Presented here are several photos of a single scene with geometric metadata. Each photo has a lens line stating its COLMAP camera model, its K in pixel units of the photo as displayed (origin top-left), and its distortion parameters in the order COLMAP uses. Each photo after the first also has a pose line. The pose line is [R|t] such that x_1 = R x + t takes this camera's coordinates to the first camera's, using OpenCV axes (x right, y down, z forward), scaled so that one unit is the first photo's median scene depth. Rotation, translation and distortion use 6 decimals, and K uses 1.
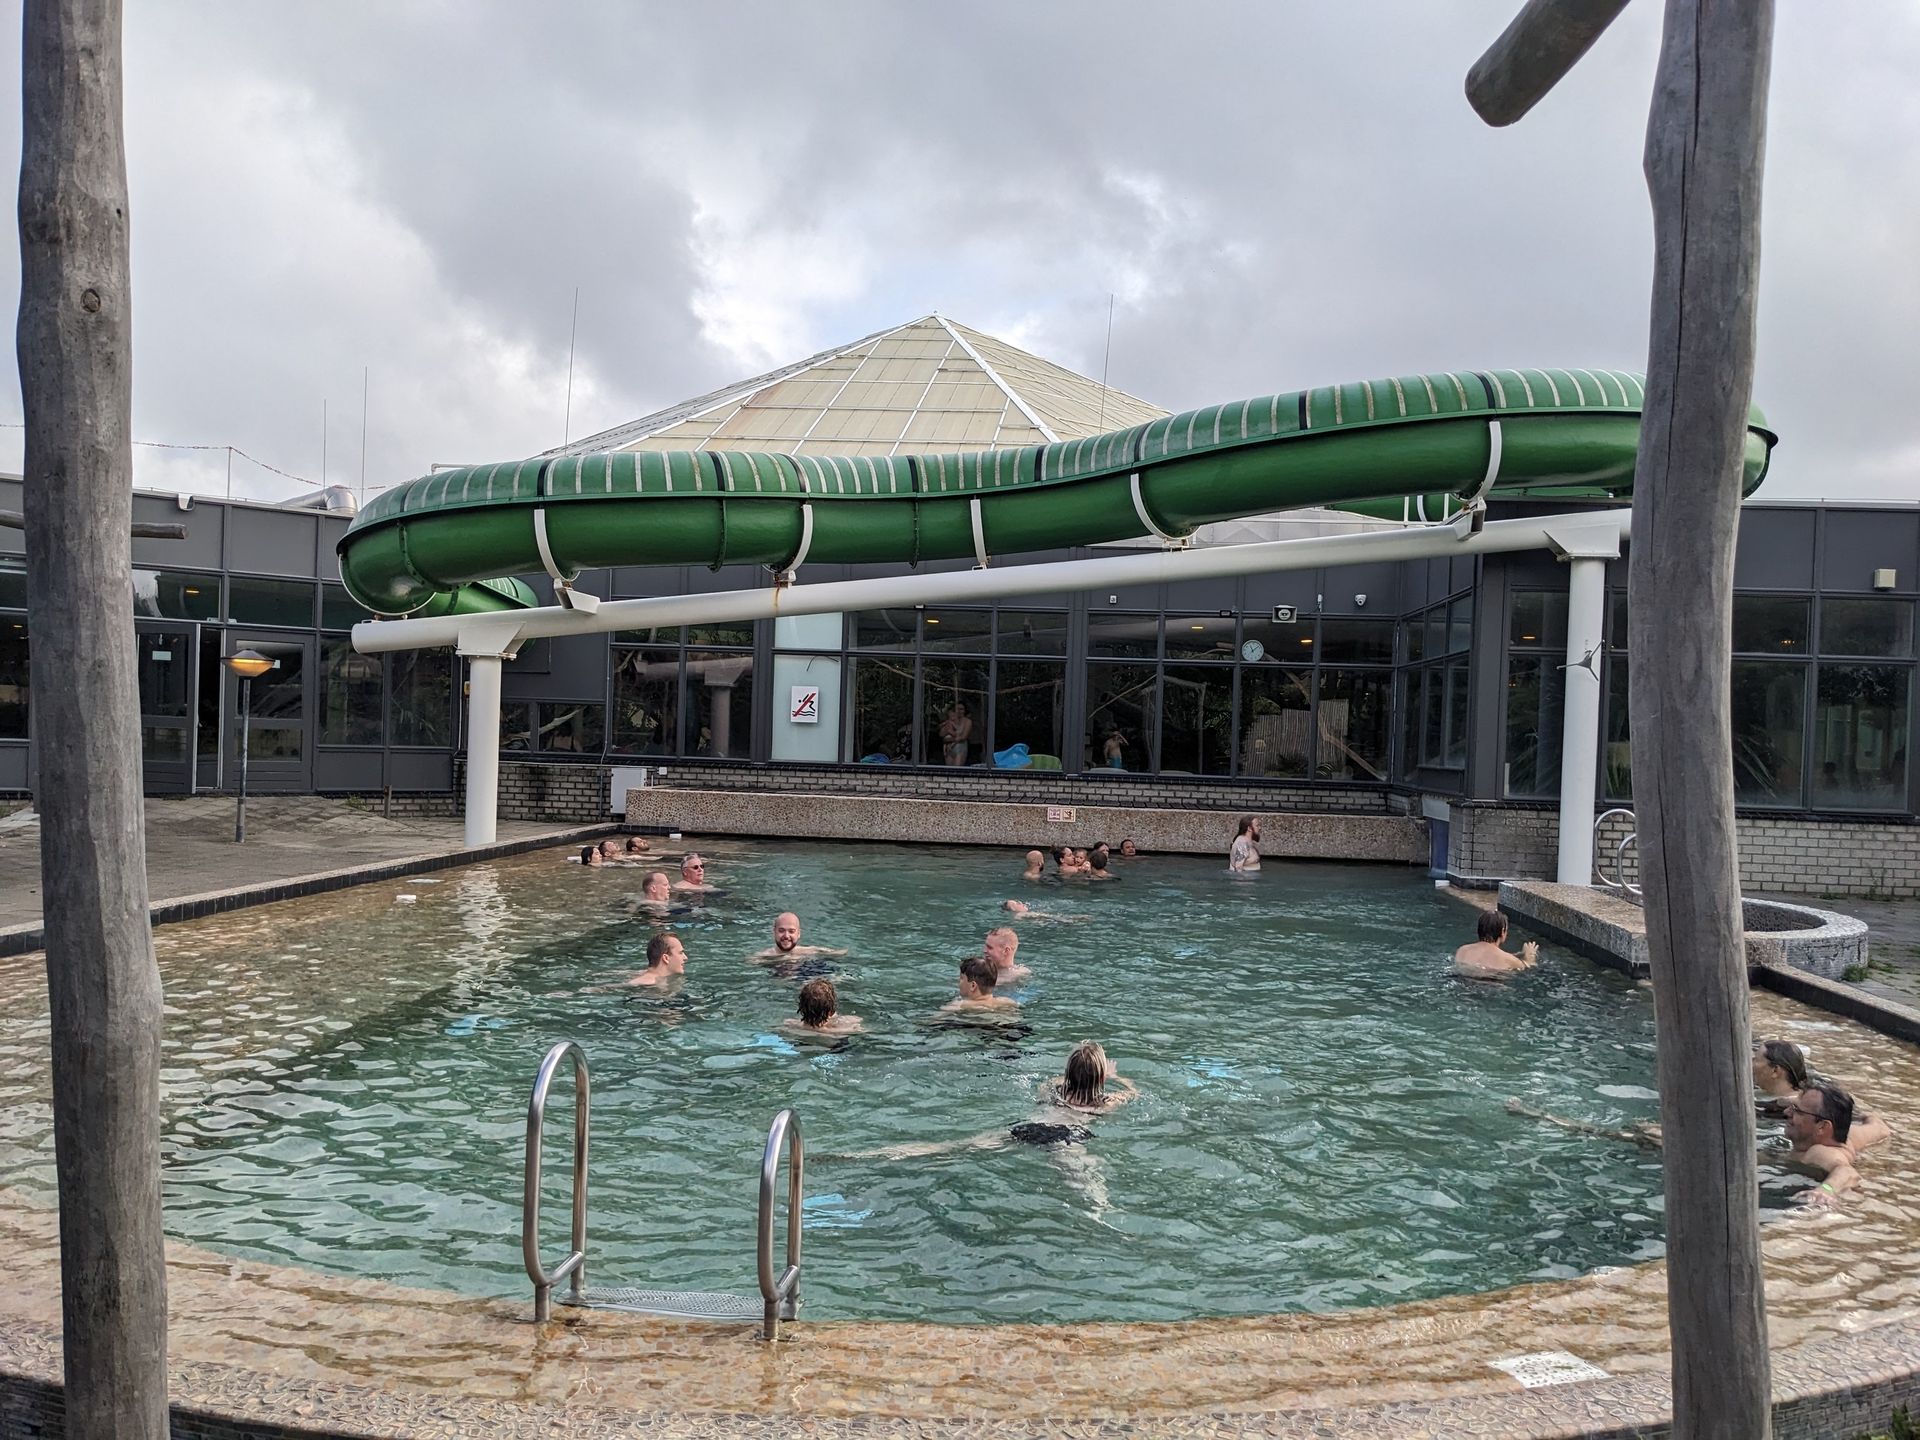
lens RADIAL K [[1481.4, 0, 960.0], [0, 1481.4, 720.0], [0, 0, 1]] dist [0.012437, 0.002562]
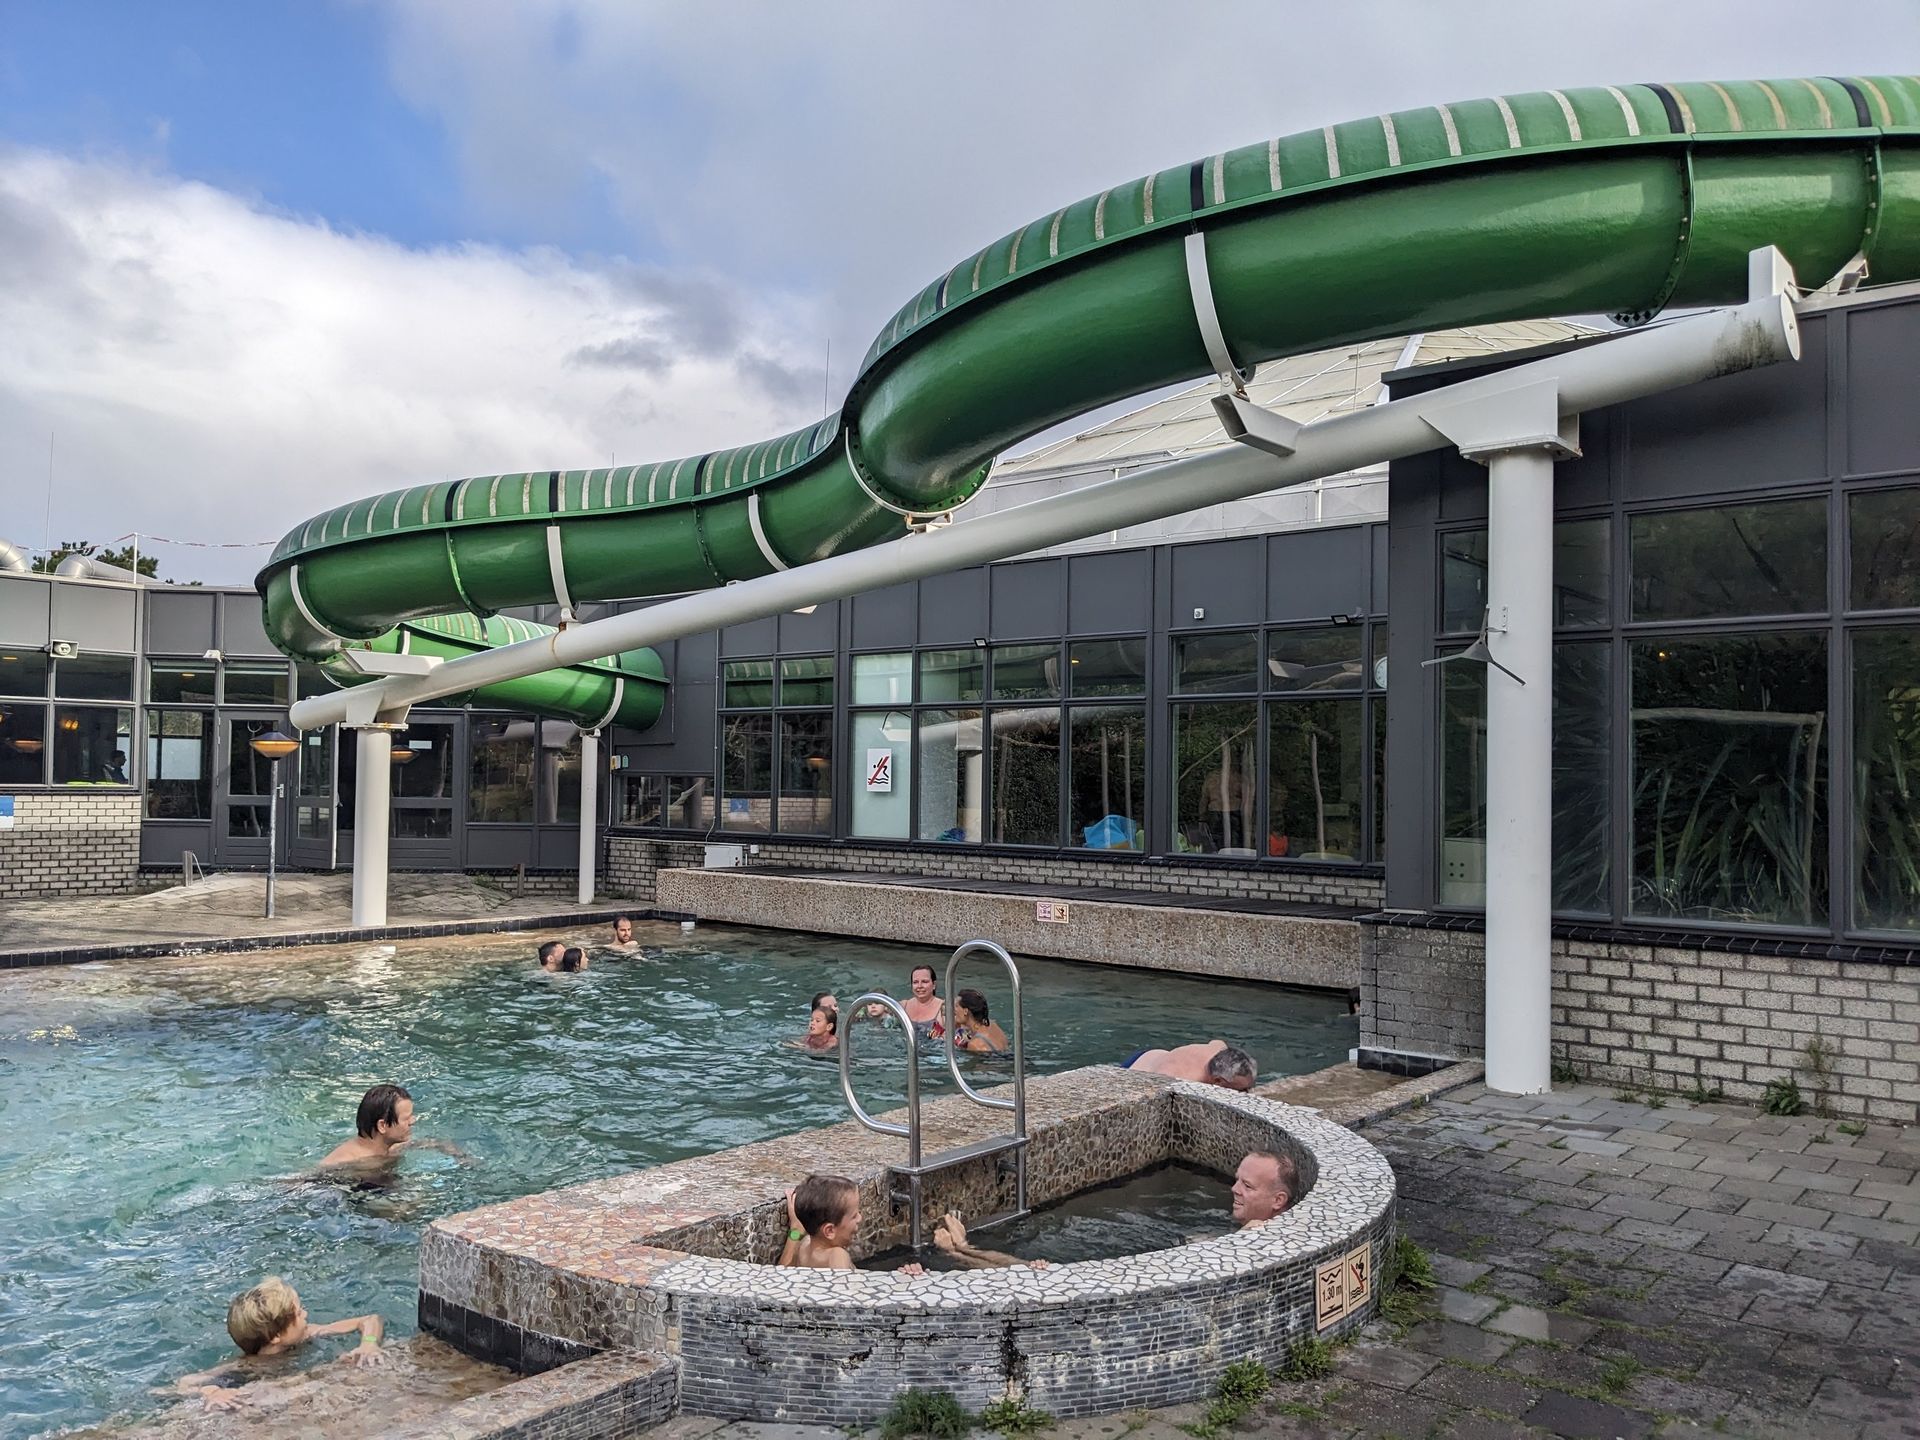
lens RADIAL K [[1481.4, 0, 960.0], [0, 1481.4, 720.0], [0, 0, 1]] dist [0.012437, 0.002562]
pose [[0.828620, -0.044123, -0.558069, 0.440956], [0.016113, 0.998356, -0.055008, 0.008768], [0.559579, 0.036588, 0.827969, 0.368660]]
